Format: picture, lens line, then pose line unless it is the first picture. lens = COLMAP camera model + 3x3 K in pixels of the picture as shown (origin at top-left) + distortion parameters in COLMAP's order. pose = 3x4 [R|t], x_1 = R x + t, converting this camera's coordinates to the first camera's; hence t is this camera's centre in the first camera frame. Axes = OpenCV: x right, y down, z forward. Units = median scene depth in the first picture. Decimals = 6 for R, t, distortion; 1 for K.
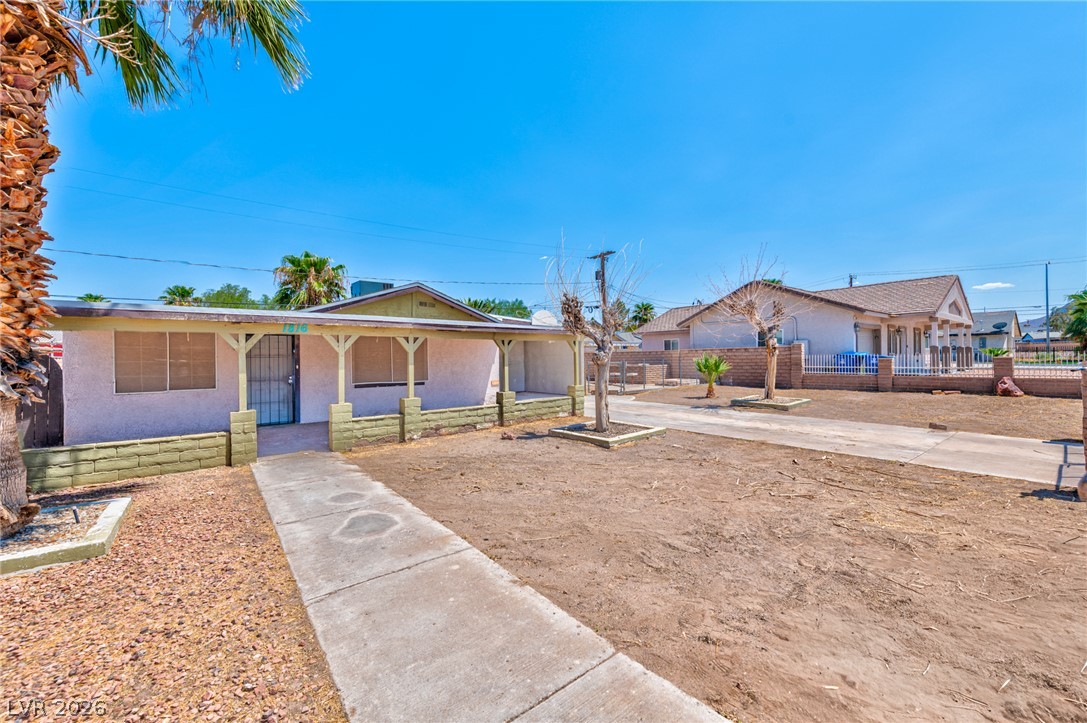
lens RADIAL K [[417.5, 0, 543.5], [0, 417.5, 361.5], [0, 0, 1]] dist [-0.000054, 0.000077]
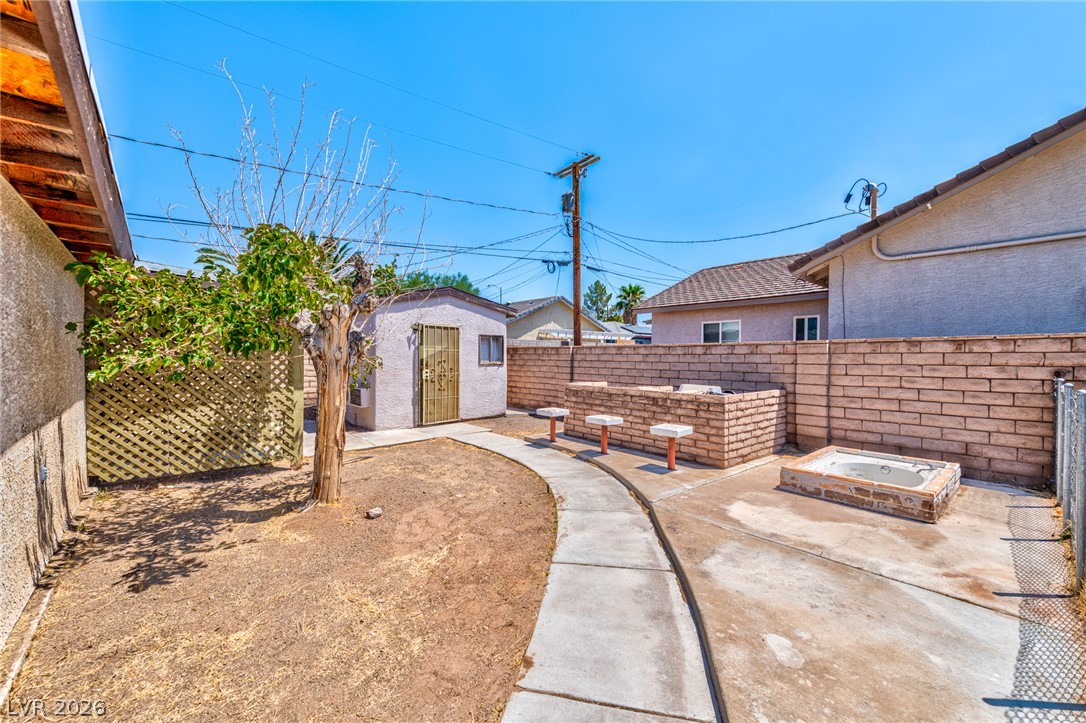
lens RADIAL K [[417.1, 0, 543.0], [0, 417.1, 361.5], [0, 0, 1]] dist [-0.000054, 0.000077]
pose [[0.998075, 0.023289, 0.057486, 0.074688], [-0.023667, 0.999702, 0.005905, -0.006925], [-0.057331, -0.007254, 0.998329, 0.470570]]
